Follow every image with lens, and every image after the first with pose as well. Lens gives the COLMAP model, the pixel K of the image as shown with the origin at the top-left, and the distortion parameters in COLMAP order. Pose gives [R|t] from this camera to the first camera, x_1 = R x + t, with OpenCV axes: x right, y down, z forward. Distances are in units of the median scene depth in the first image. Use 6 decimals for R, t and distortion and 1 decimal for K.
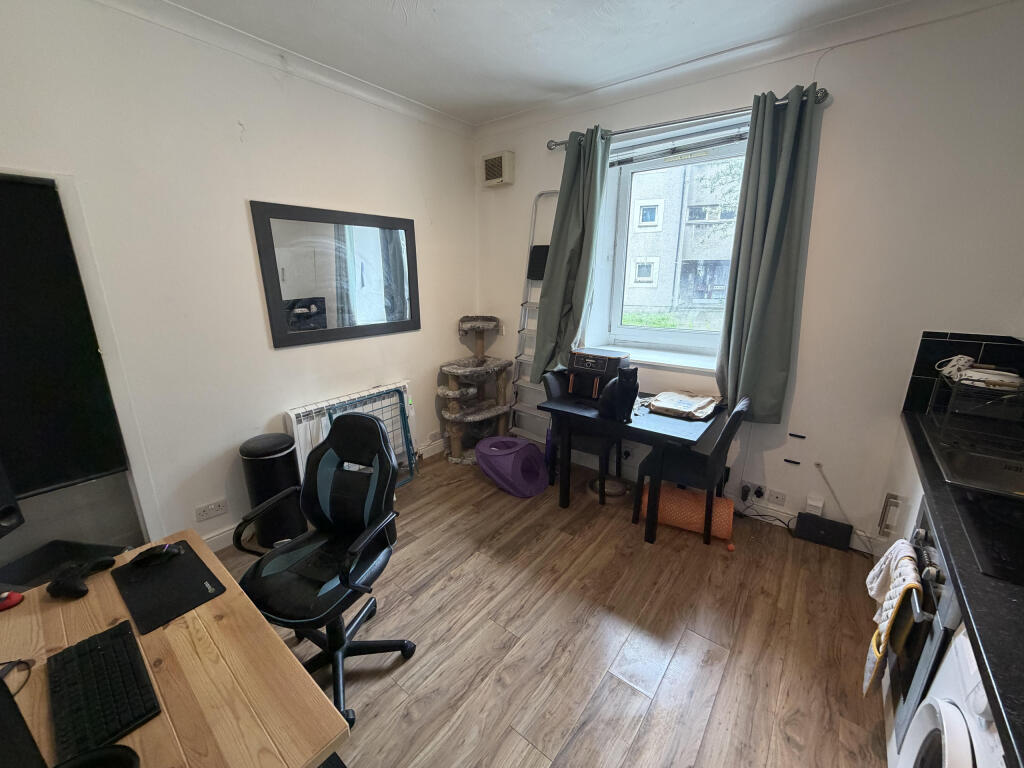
lens RADIAL K [[406.3, 0, 510.8], [0, 406.3, 381.6], [0, 0, 1]] dist [-0.000148, -0.000129]
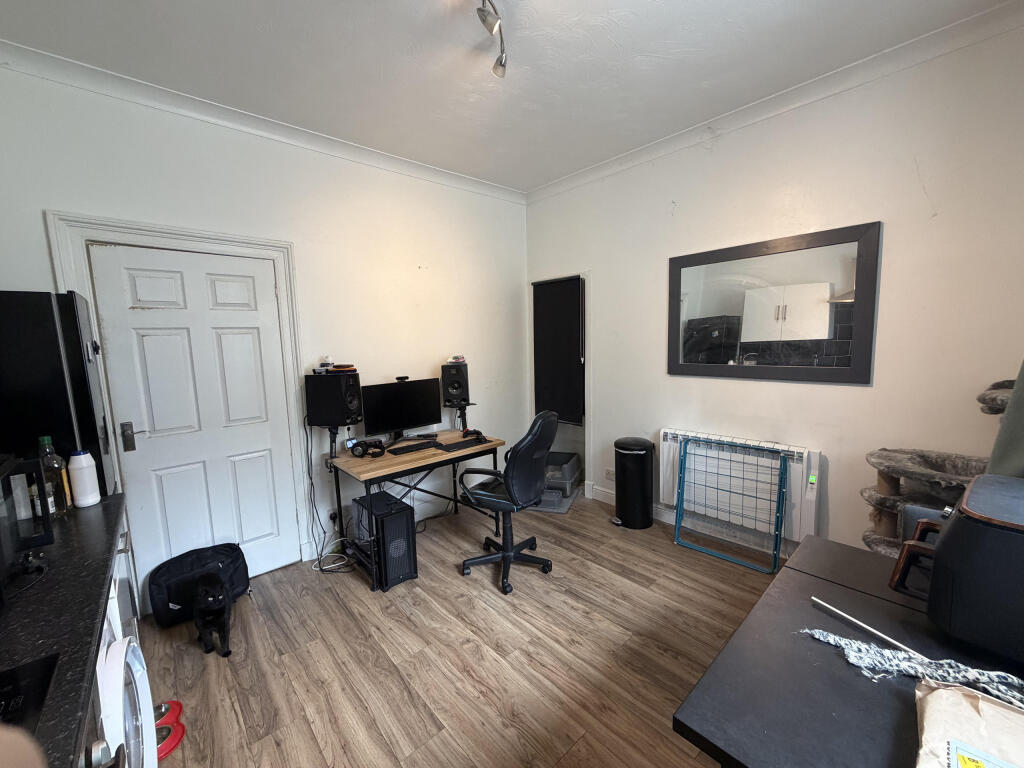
lens RADIAL K [[406.3, 0, 510.8], [0, 406.3, 381.6], [0, 0, 1]] dist [-0.000148, -0.000129]
pose [[-0.159904, 0.116261, -0.980262, 0.876337], [-0.223519, 0.962983, 0.150673, -0.178843], [0.961494, 0.243200, -0.127998, 0.917350]]
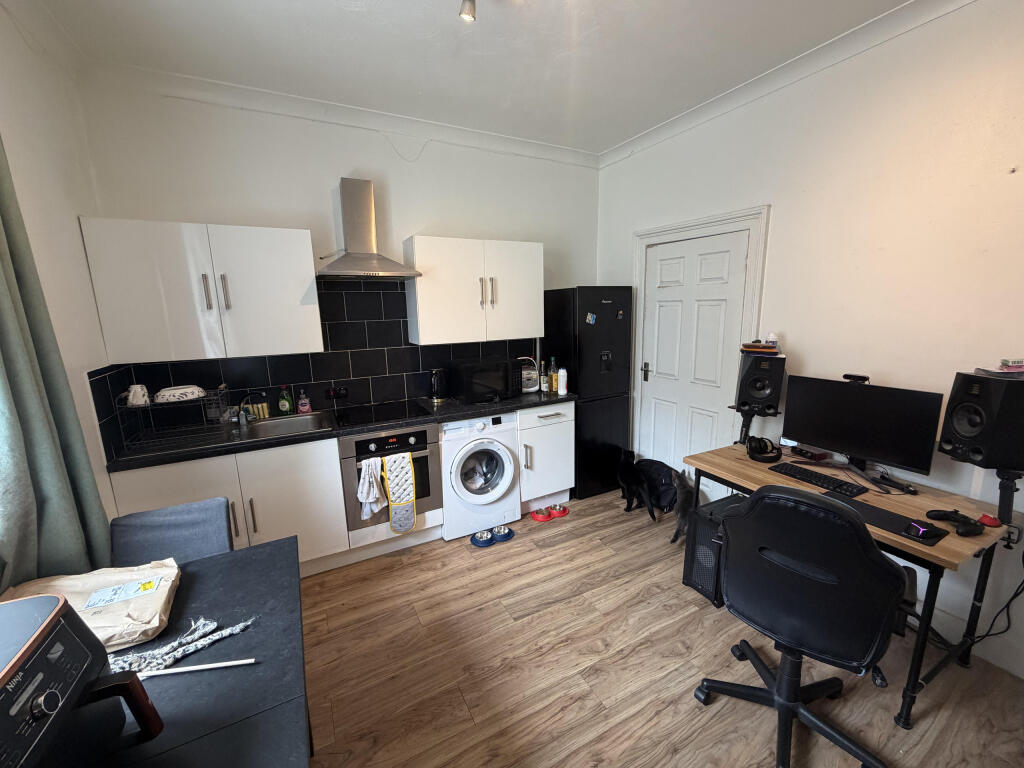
lens RADIAL K [[409.8, 0, 512.0], [0, 409.8, 384.0], [0, 0, 1]] dist [-0.000886, -0.000172]
pose [[-0.920015, -0.052393, 0.388364, -0.161090], [0.121433, 0.904129, 0.409641, -0.364876], [-0.372594, 0.424036, -0.825450, 1.465592]]
